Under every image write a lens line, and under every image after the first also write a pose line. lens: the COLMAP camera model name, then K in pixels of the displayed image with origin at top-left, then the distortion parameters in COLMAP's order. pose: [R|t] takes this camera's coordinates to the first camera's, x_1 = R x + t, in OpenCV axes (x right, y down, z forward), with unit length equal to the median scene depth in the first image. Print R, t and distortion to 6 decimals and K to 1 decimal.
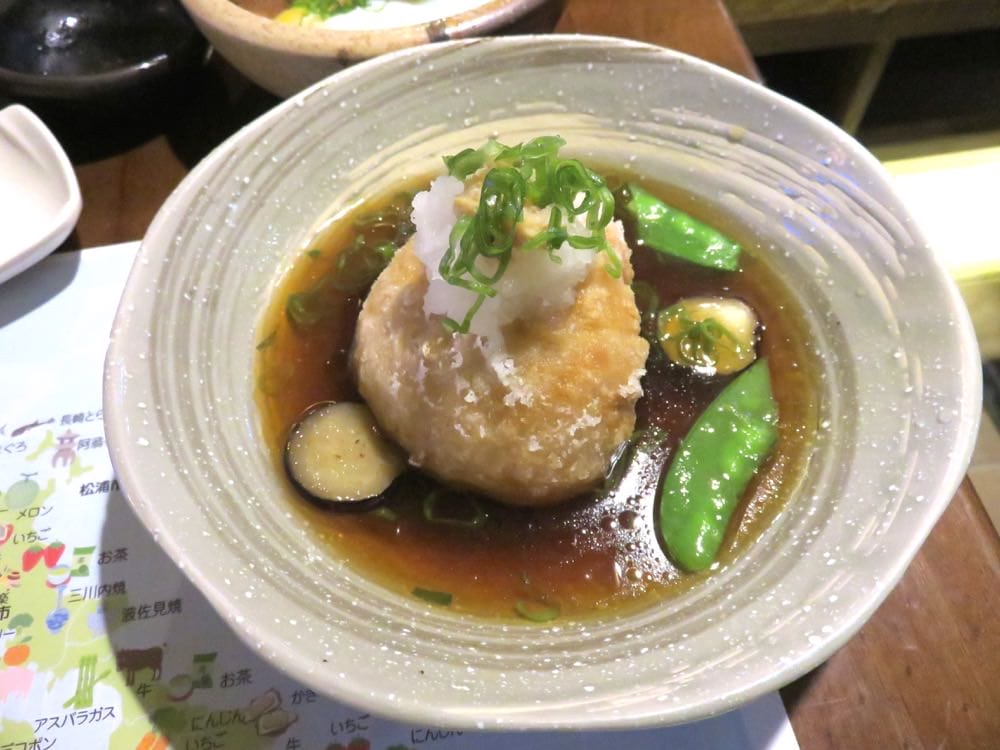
lens RADIAL K [[752.2, 0, 502.8], [0, 752.2, 369.7], [0, 0, 1]] dist [-0.014449, -0.000840]
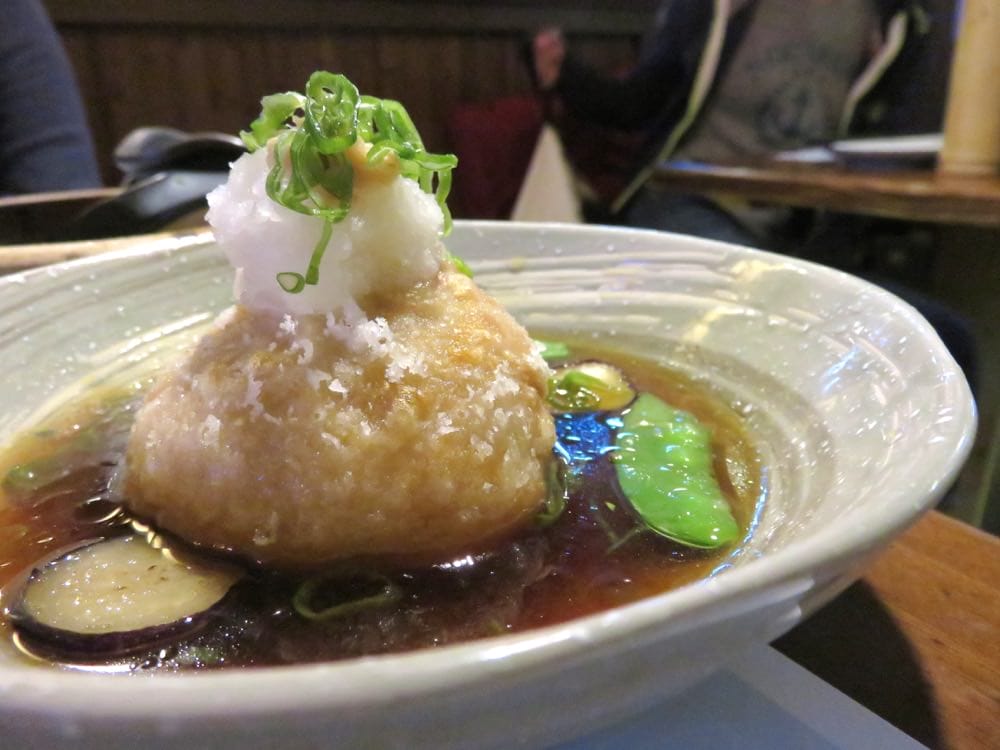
lens RADIAL K [[752.2, 0, 502.8], [0, 752.2, 369.7], [0, 0, 1]] dist [-0.014449, -0.000840]
pose [[0.907057, -0.142713, 0.396082, -0.169725], [0.350595, 0.776918, -0.522955, 0.422867], [-0.233091, 0.613215, 0.754743, 0.425966]]
